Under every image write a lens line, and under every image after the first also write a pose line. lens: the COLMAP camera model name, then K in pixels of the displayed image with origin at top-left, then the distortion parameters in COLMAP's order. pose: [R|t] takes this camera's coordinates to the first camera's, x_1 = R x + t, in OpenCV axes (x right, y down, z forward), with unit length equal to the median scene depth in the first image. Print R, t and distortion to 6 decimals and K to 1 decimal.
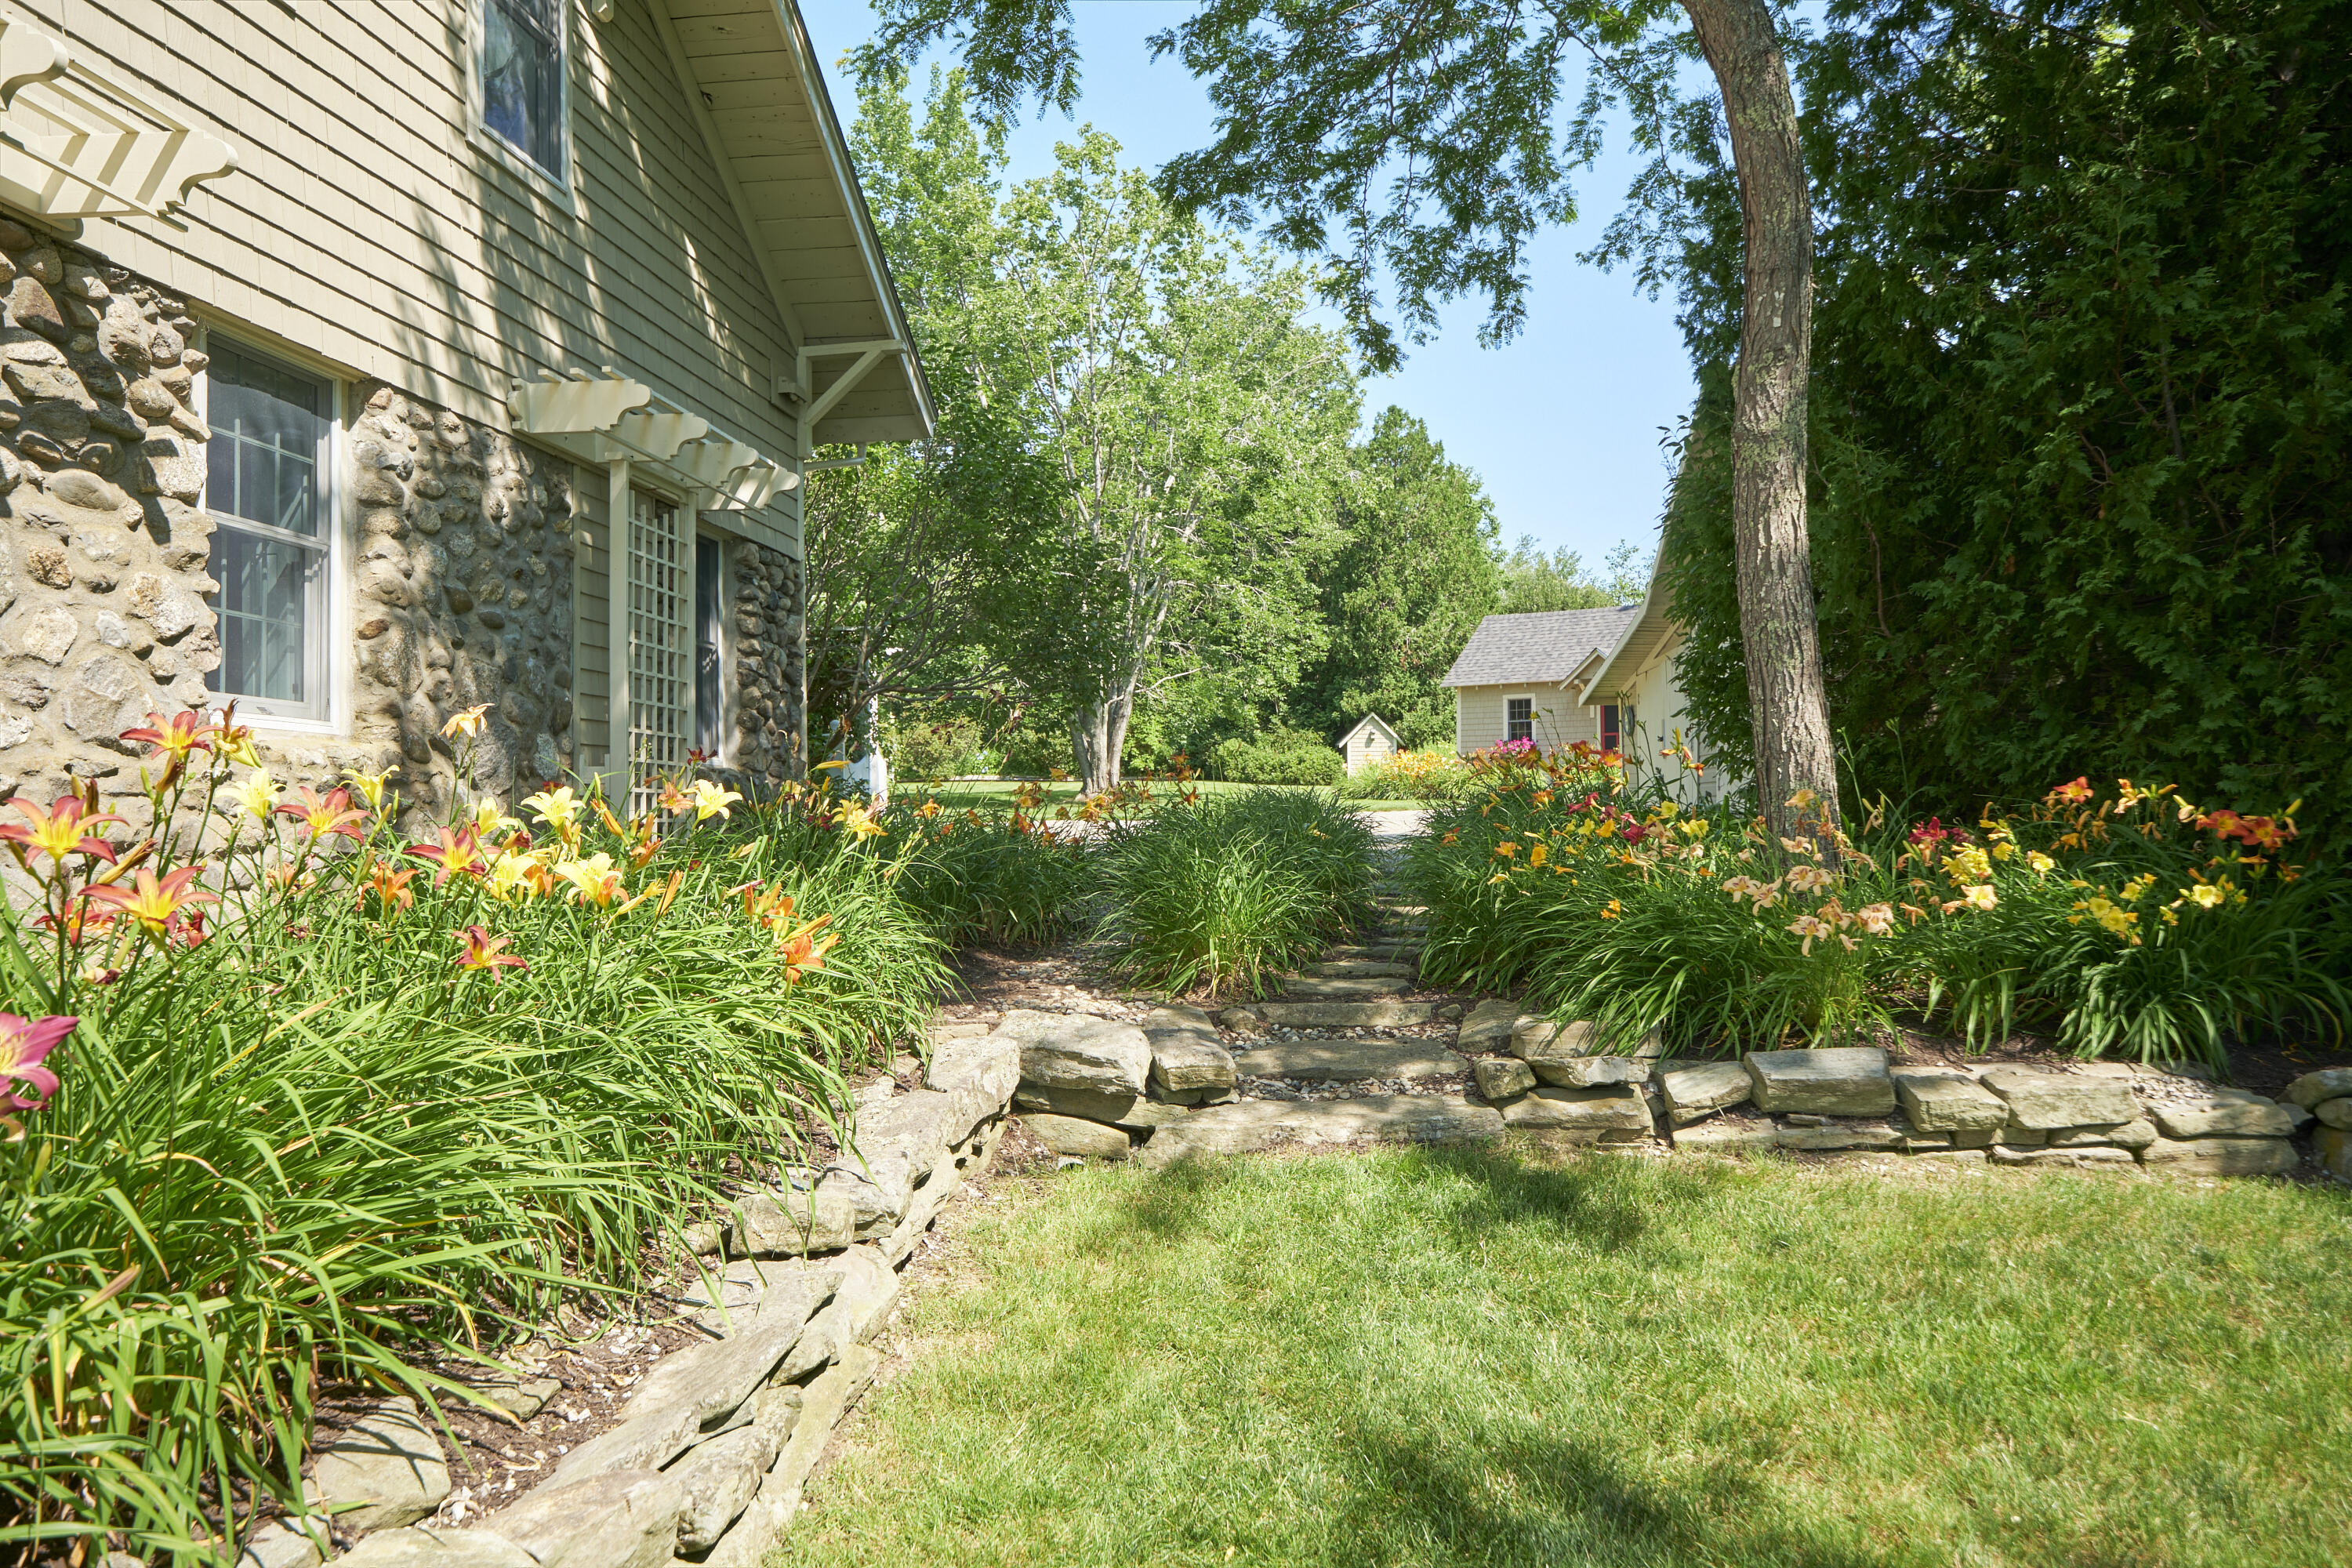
lens RADIAL K [[1555.1, 0, 1174.6], [0, 1555.1, 787.8], [0, 0, 1]] dist [0.001127, 0.000049]
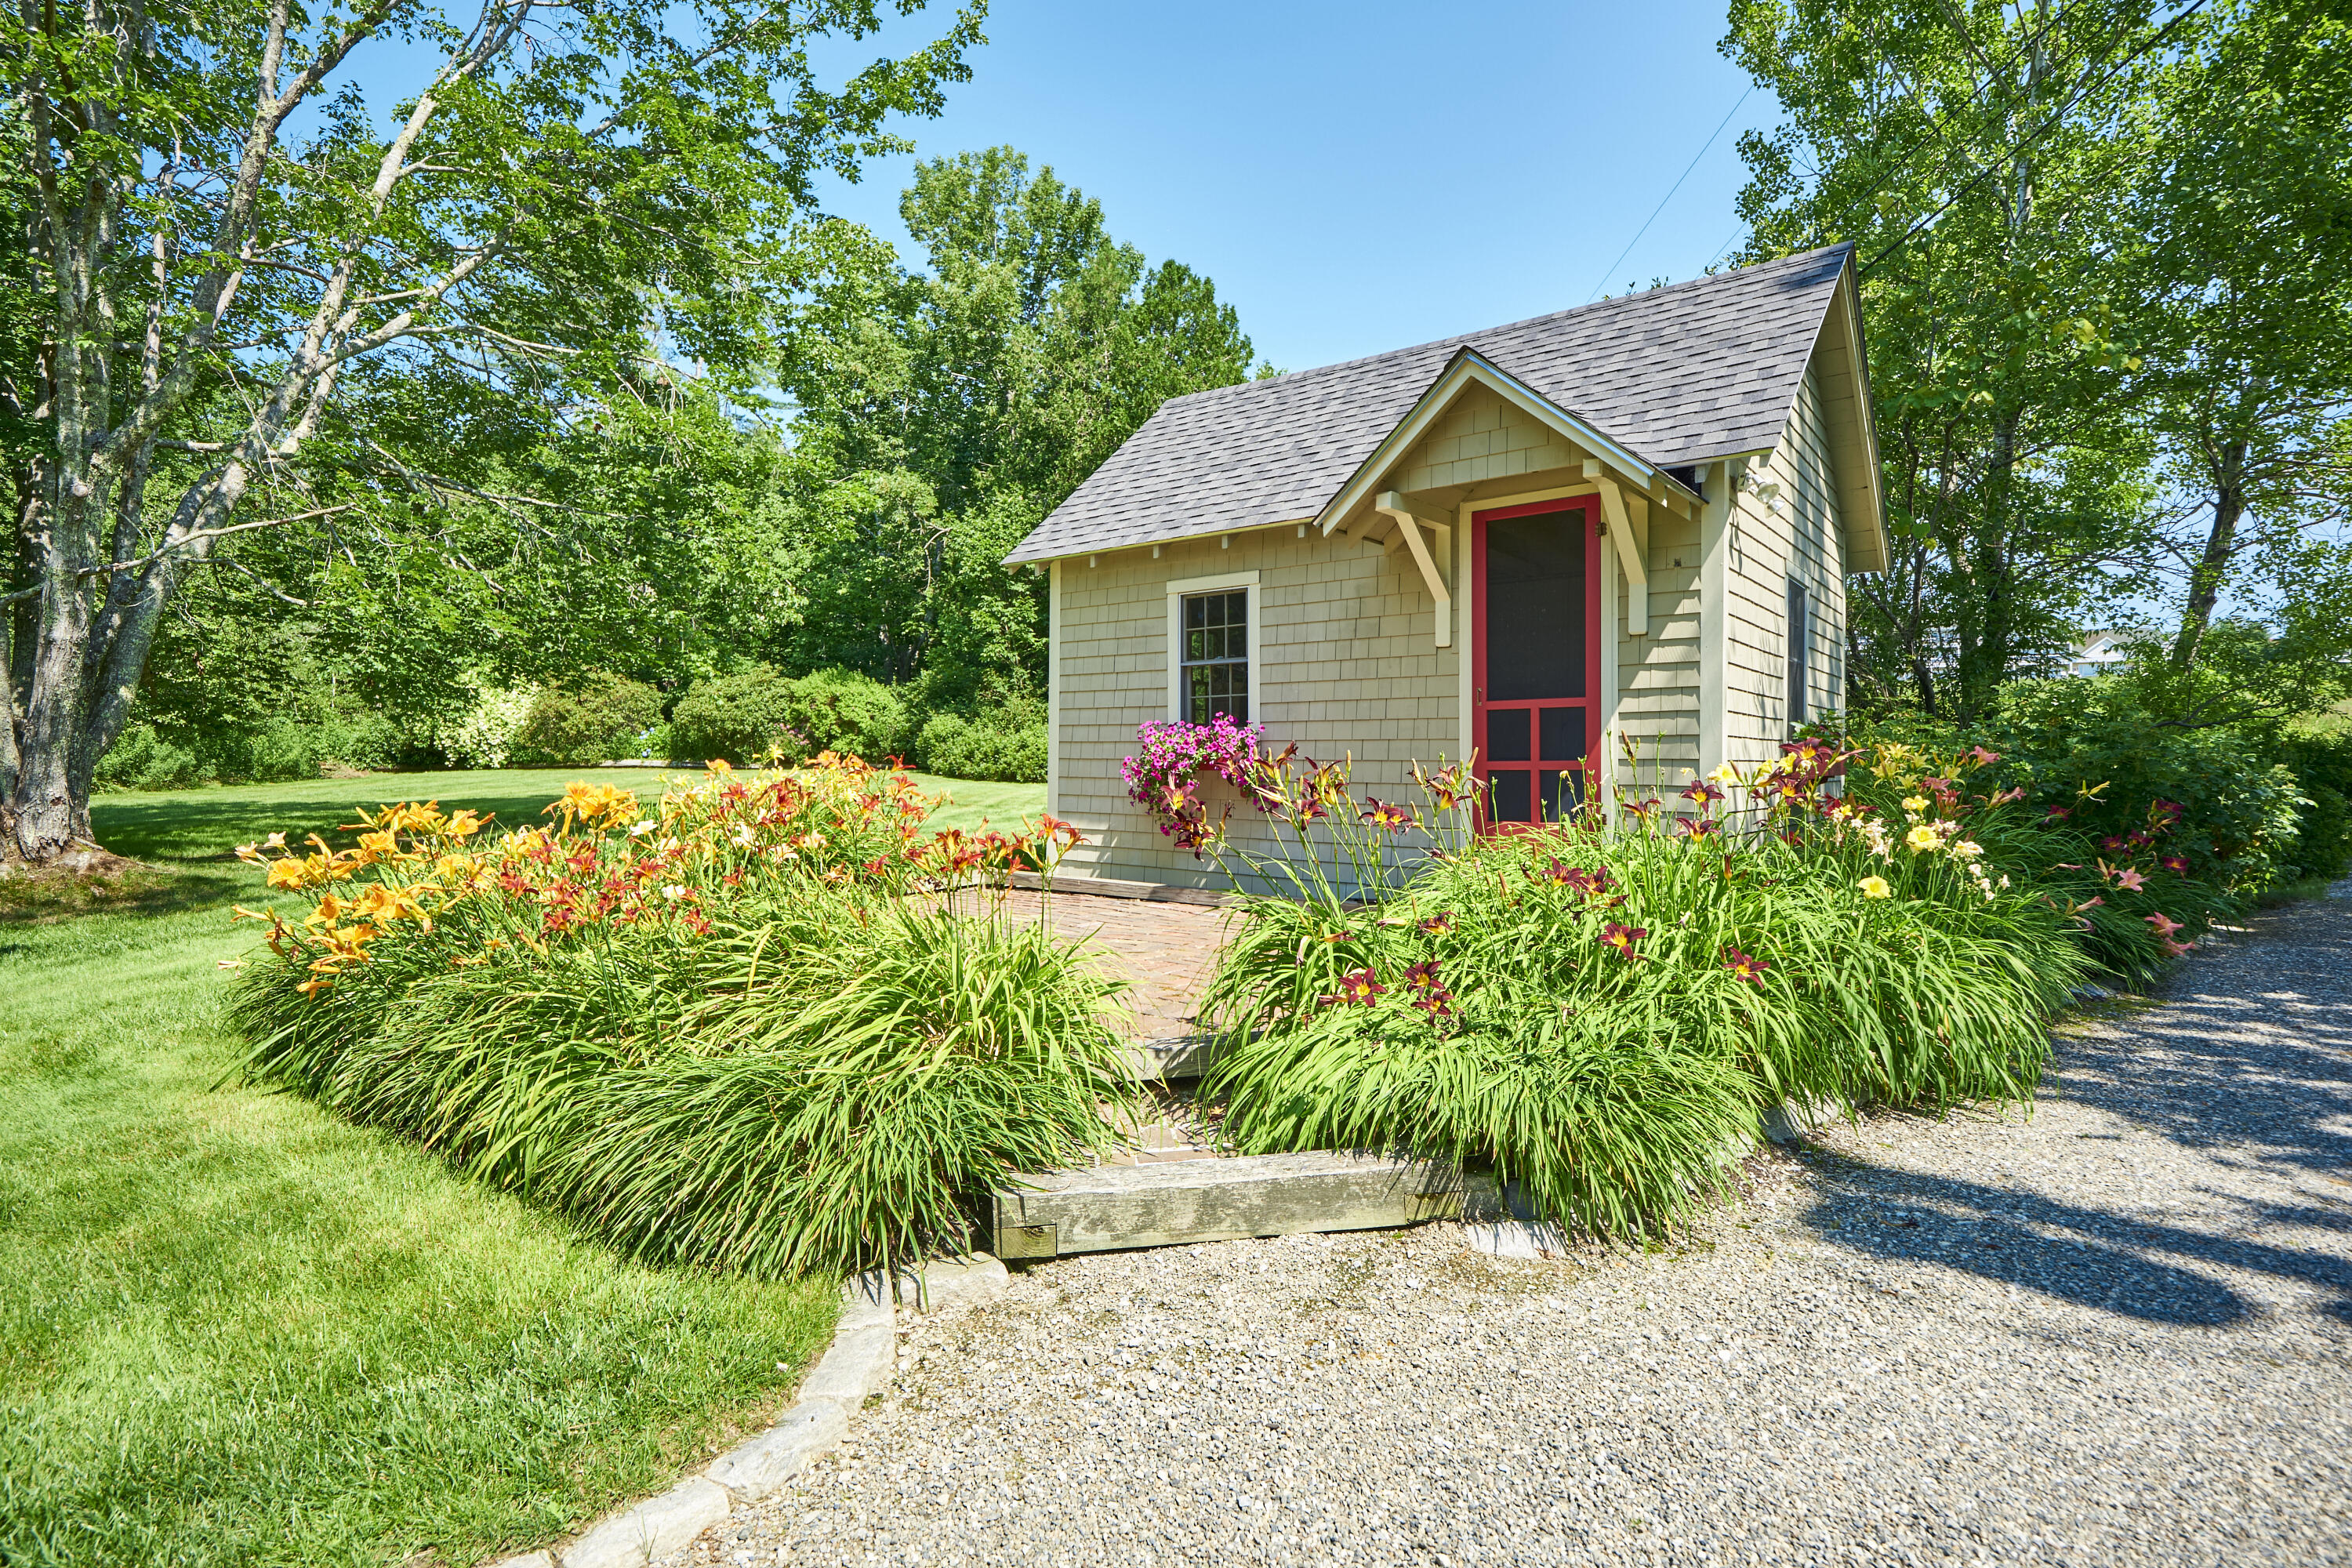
lens RADIAL K [[1156.5, 0, 1177.4], [0, 1156.5, 778.4], [0, 0, 1]] dist [-0.000053, 0.000001]
pose [[0.998914, 0.005142, 0.046309, 0.203164], [-0.006229, 0.999708, 0.023355, -0.024776], [-0.046175, -0.023618, 0.998654, 0.763295]]
